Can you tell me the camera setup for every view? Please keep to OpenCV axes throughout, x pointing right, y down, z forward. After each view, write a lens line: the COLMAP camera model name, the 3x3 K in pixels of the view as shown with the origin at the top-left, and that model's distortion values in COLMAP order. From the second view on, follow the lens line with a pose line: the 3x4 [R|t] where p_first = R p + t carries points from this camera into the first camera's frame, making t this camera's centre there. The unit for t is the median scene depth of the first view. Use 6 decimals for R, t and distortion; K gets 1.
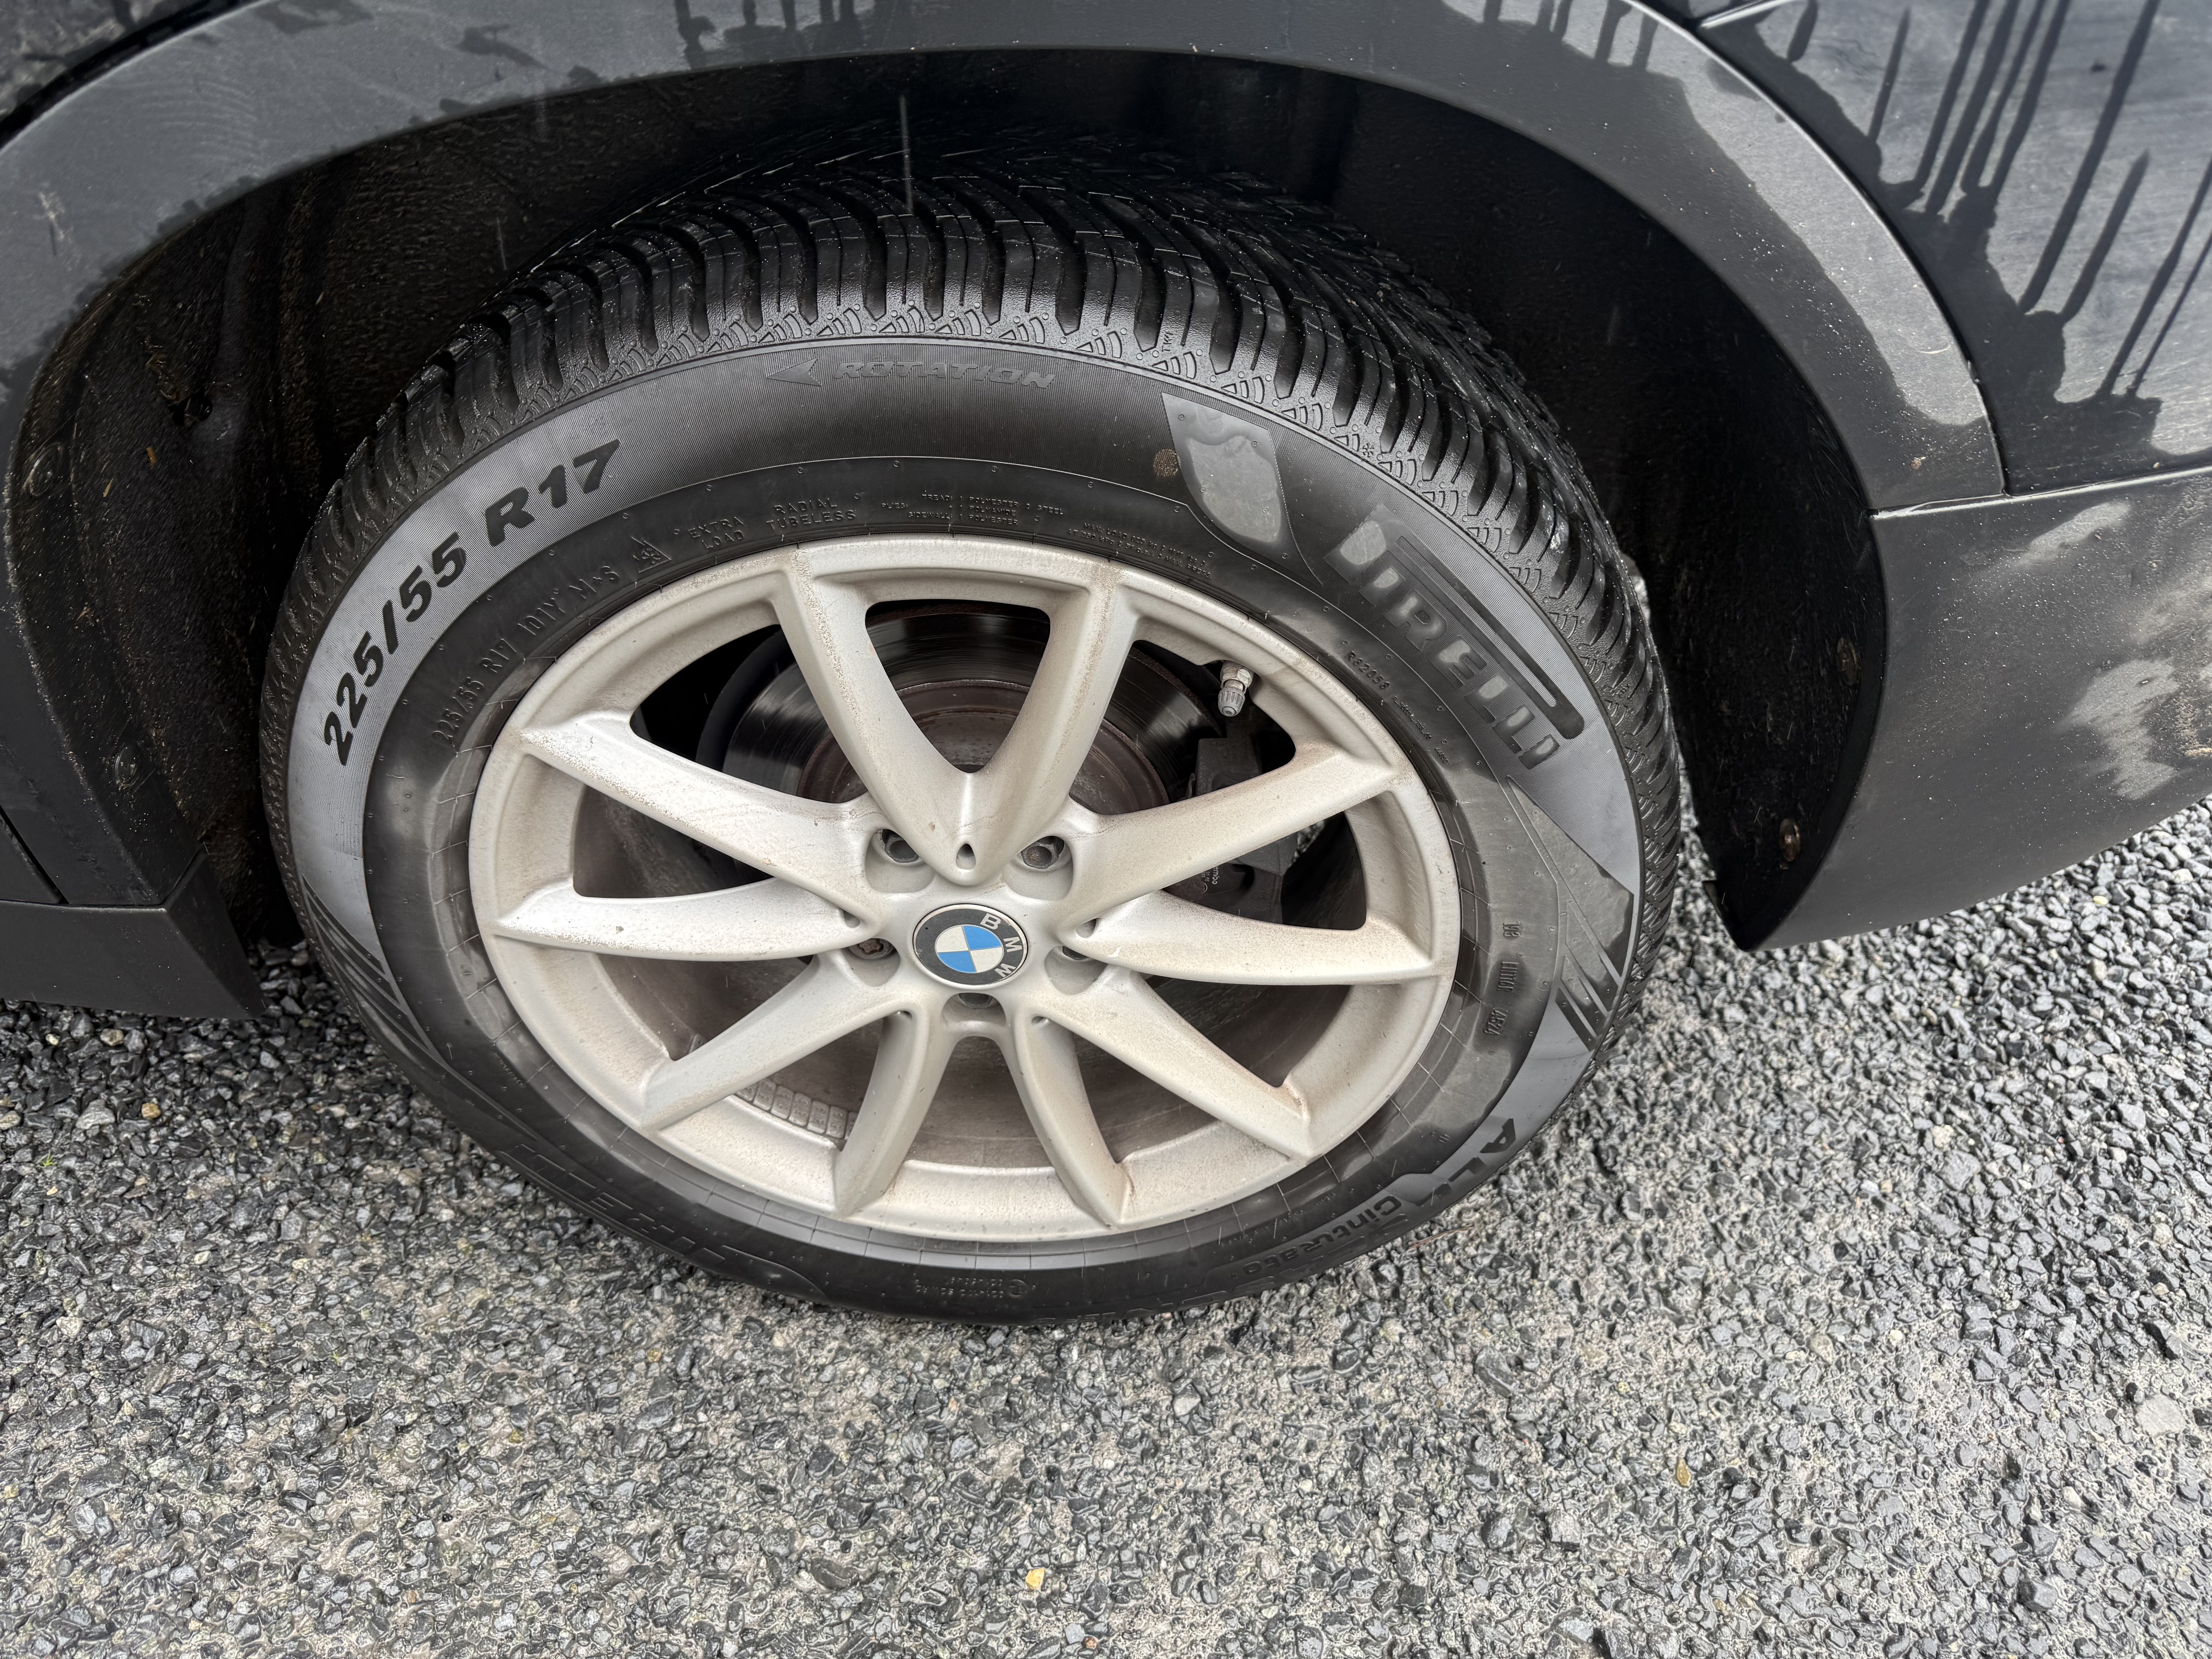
lens RADIAL K [[1630.5, 0, 1101.9], [0, 1630.5, 835.1], [0, 0, 1]] dist [0.016813, -0.025539]
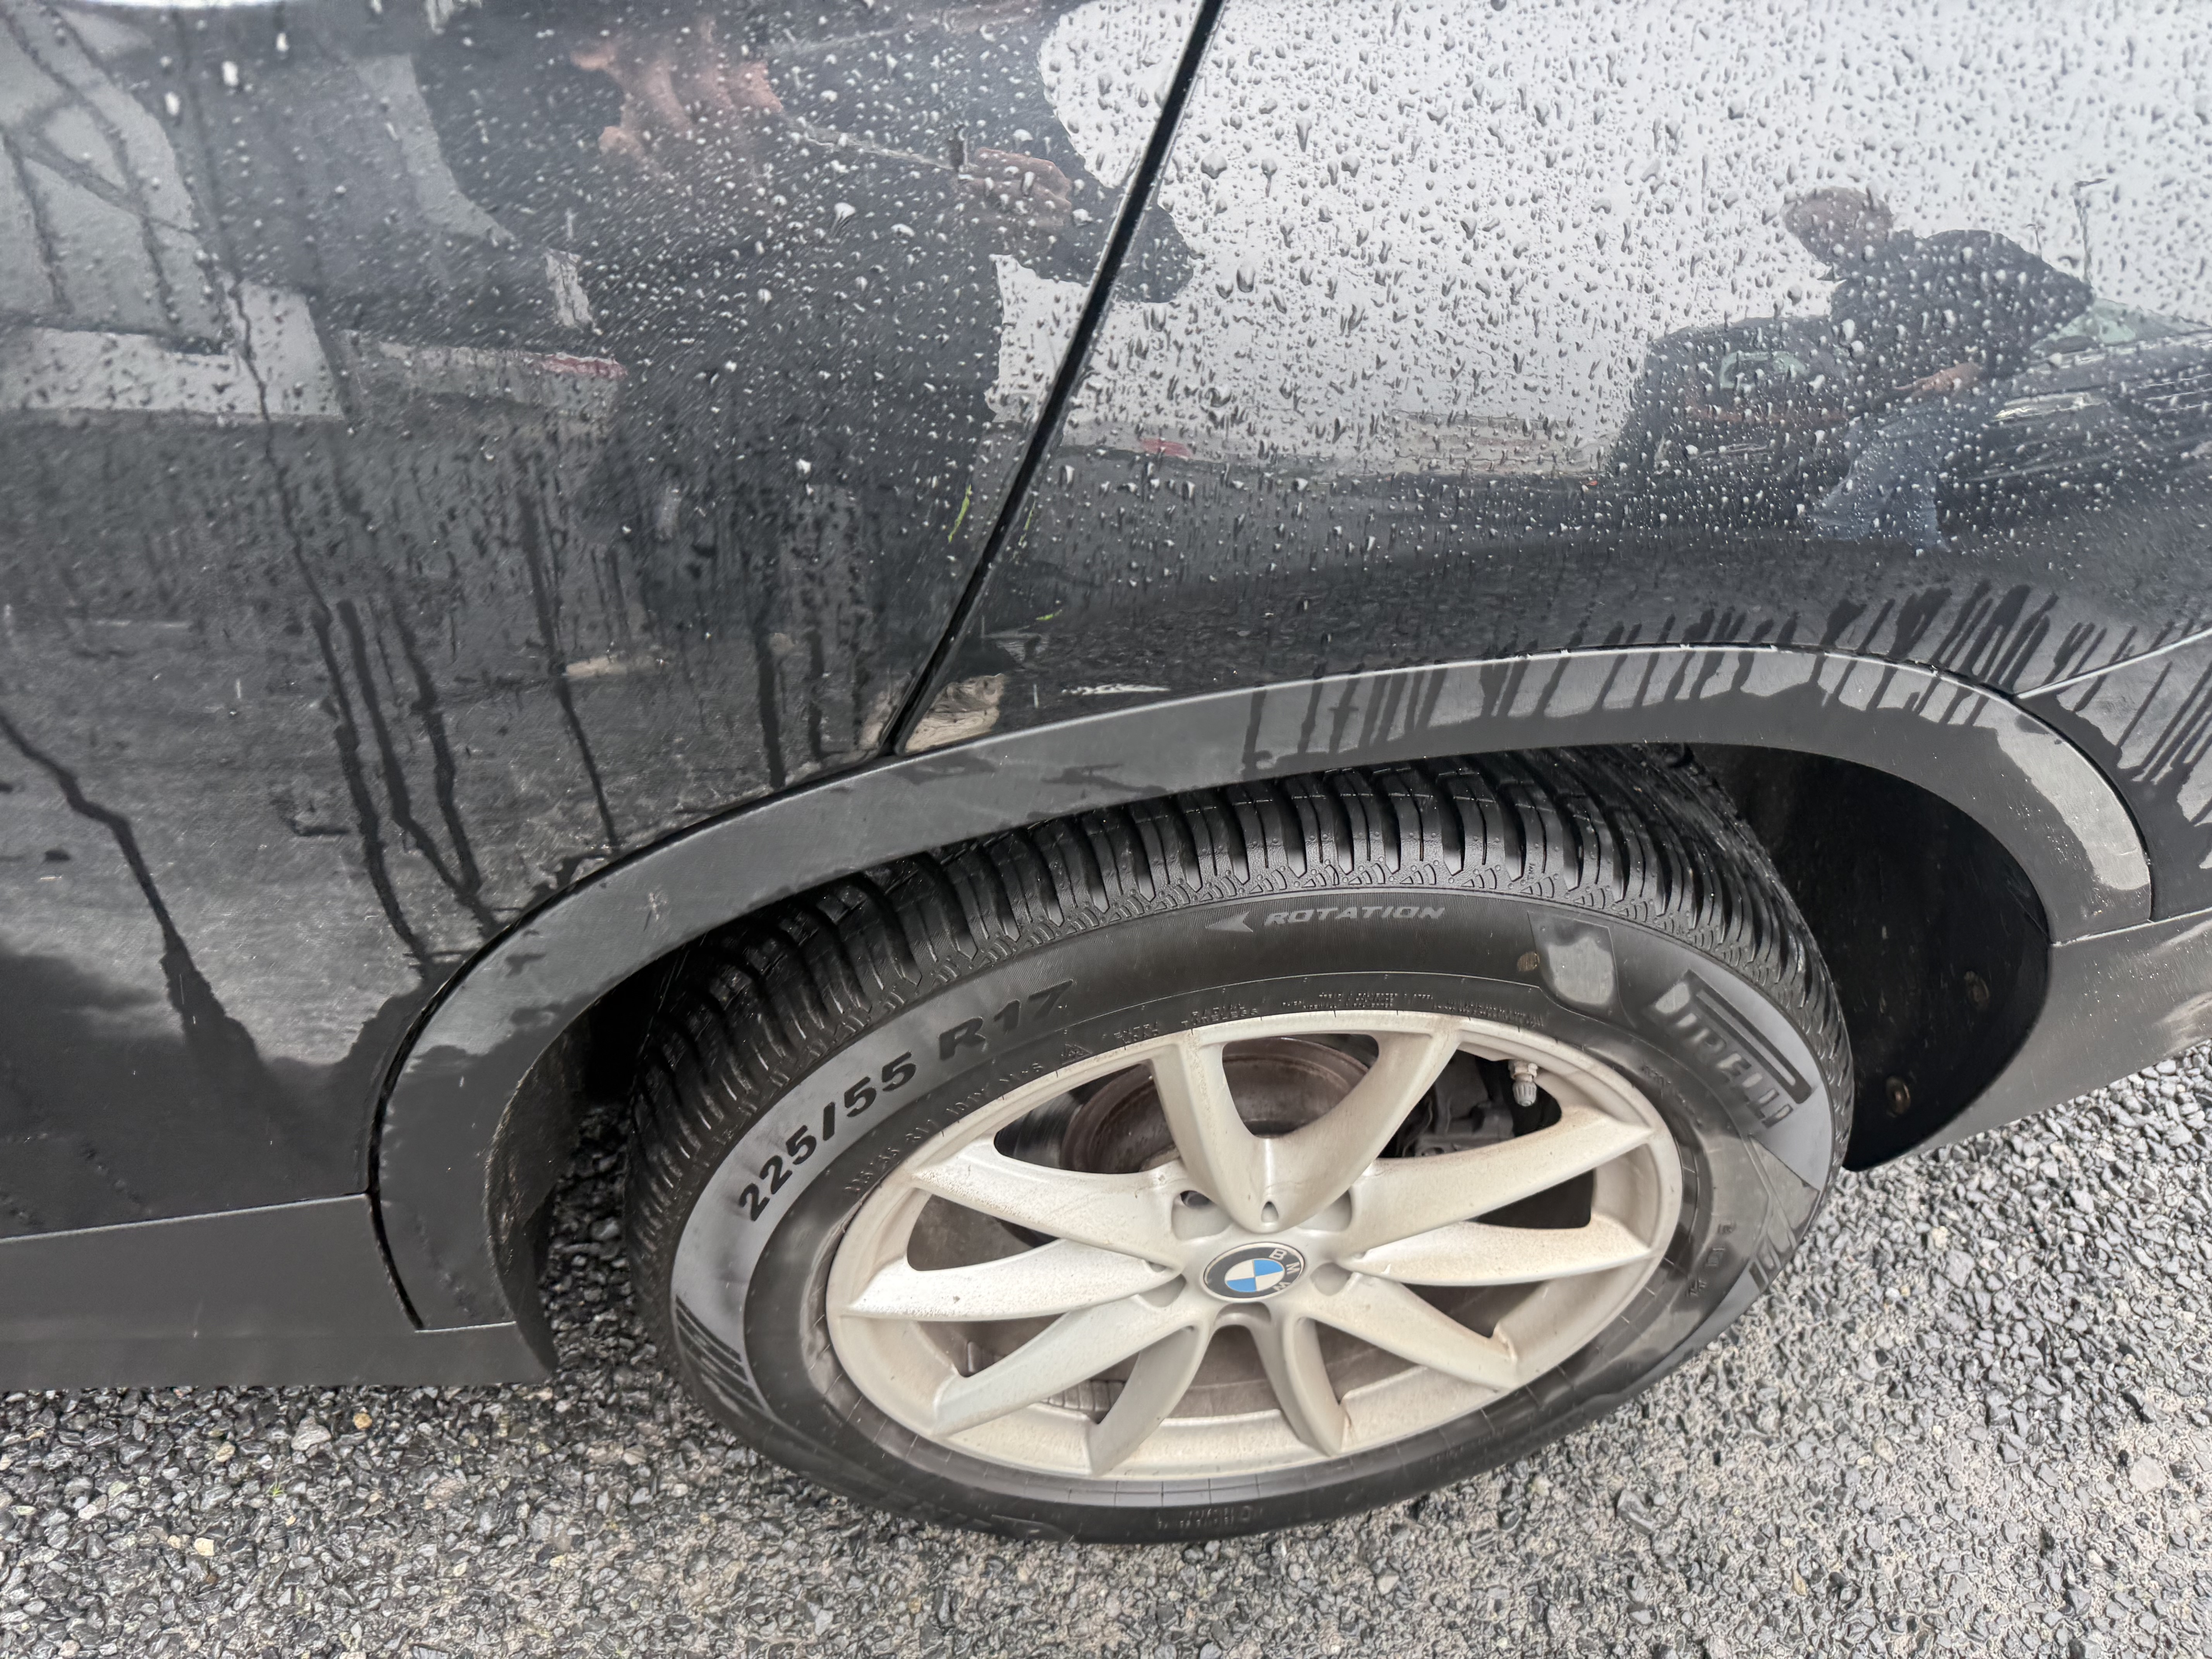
lens RADIAL K [[1646.9, 0, 1104.5], [0, 1646.9, 820.8], [0, 0, 1]] dist [0.004028, -0.008240]
pose [[0.986721, -0.077733, 0.142614, -0.256900], [0.071139, 0.996173, 0.050776, -0.246199], [-0.146015, -0.039956, 0.988475, -0.088221]]
